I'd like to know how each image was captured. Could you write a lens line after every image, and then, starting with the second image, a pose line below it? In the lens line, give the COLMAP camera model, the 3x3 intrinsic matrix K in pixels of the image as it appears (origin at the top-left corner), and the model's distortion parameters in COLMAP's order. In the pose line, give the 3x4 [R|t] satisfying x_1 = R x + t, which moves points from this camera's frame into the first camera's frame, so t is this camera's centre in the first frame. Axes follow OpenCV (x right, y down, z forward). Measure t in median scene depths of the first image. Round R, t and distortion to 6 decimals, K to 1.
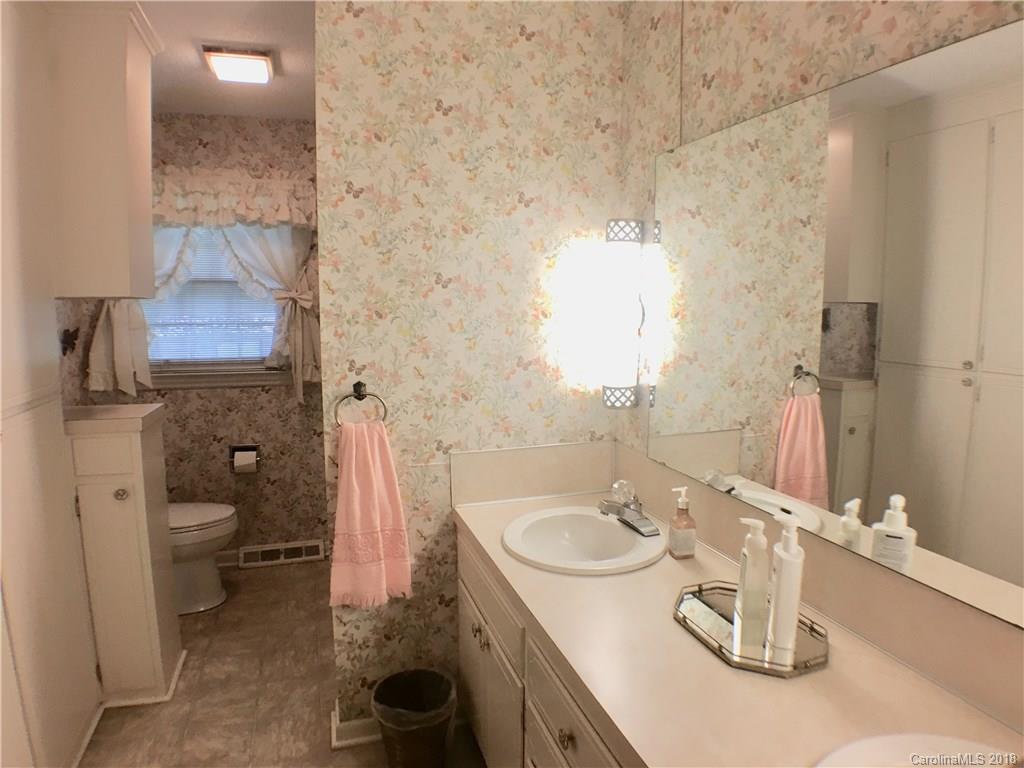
lens RADIAL K [[595.8, 0, 512.7], [0, 595.8, 380.8], [0, 0, 1]] dist [-0.093138, 0.005888]
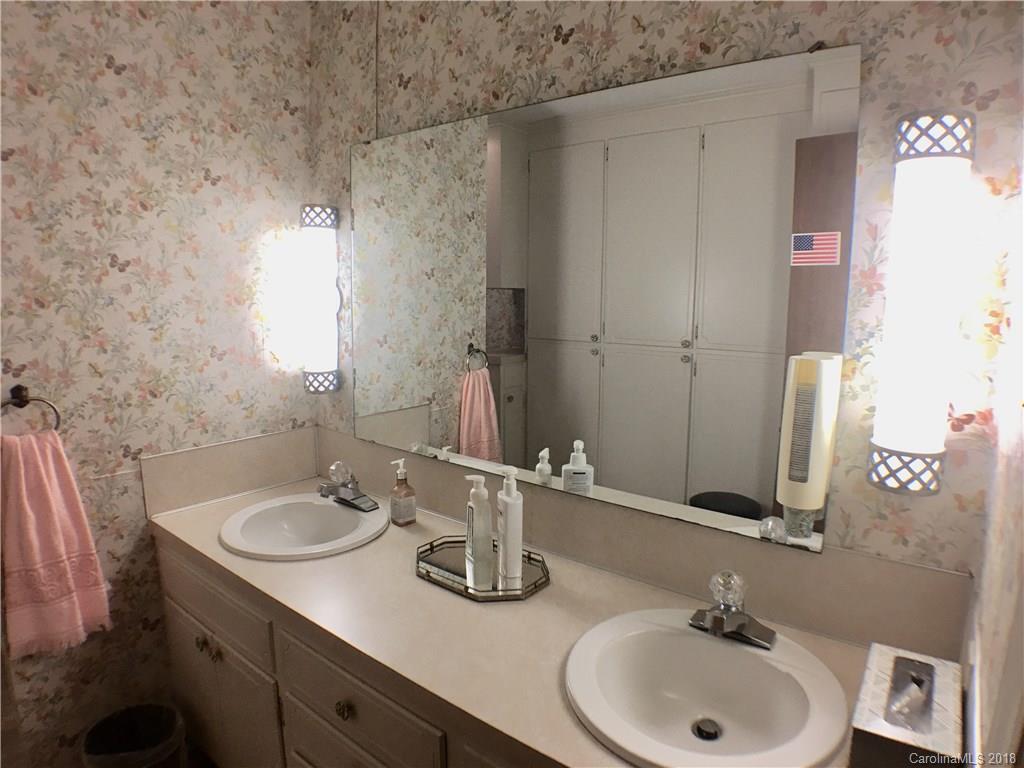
lens RADIAL K [[595.8, 0, 507.5], [0, 595.8, 382.6], [0, 0, 1]] dist [-0.093138, 0.005888]
pose [[0.837226, -0.072494, 0.542030, -0.104314], [0.059616, 0.997366, 0.041308, 0.006243], [-0.543597, -0.002271, 0.839343, -0.014121]]
